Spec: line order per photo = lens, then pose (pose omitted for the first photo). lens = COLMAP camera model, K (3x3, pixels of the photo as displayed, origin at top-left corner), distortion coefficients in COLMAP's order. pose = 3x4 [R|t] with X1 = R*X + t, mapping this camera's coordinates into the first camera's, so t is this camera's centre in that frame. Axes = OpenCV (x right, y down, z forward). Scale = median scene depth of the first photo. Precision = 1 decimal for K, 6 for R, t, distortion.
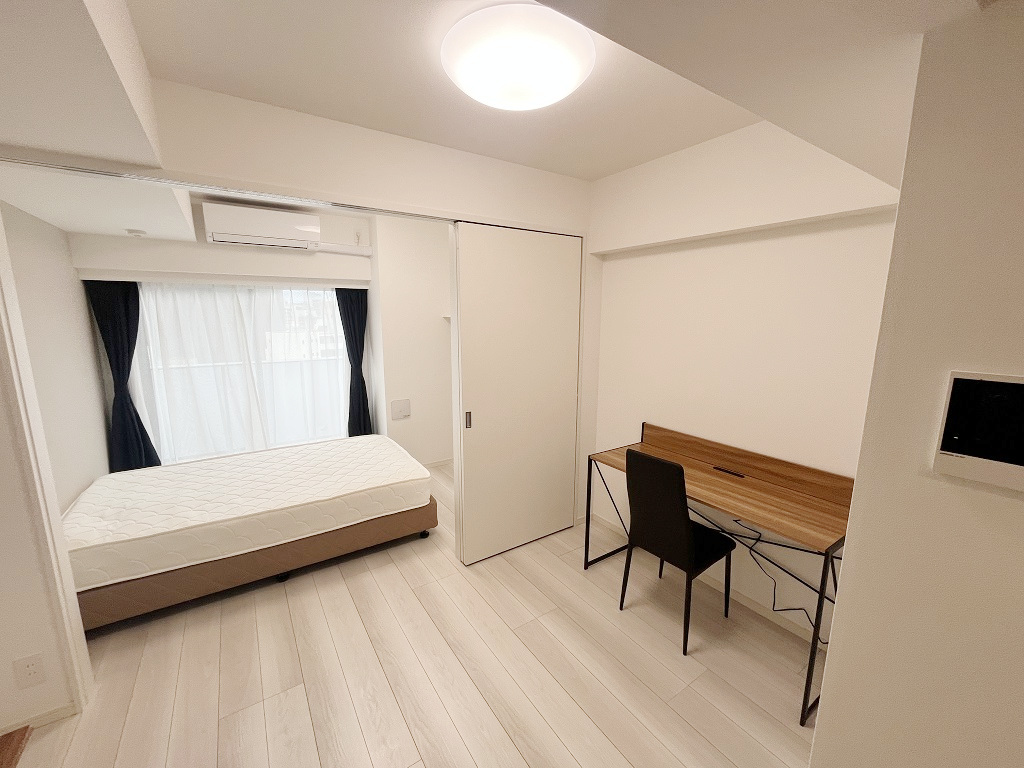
lens RADIAL K [[408.9, 0, 512.0], [0, 408.9, 384.0], [0, 0, 1]] dist [0.000278, -0.000011]
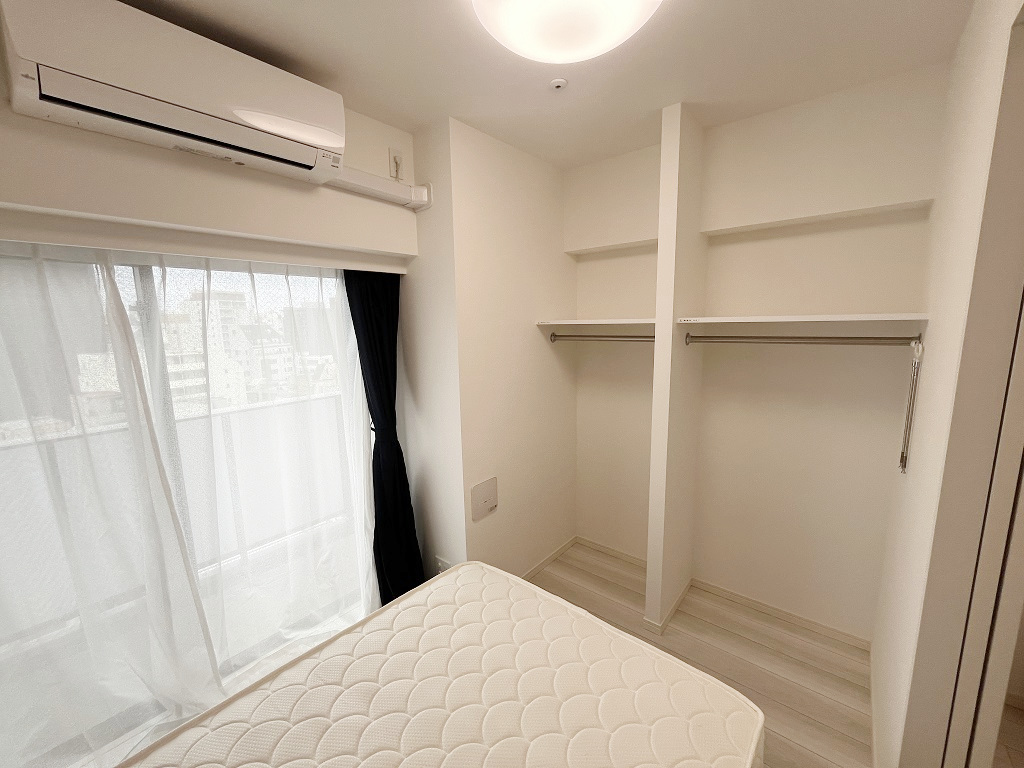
lens RADIAL K [[413.2, 0, 512.0], [0, 413.2, 384.0], [0, 0, 1]] dist [-0.000434, -0.000066]
pose [[0.958636, -0.054139, 0.279440, -0.381215], [0.063026, 0.997749, -0.022908, -0.072809], [-0.277571, 0.039572, 0.959890, 0.472970]]
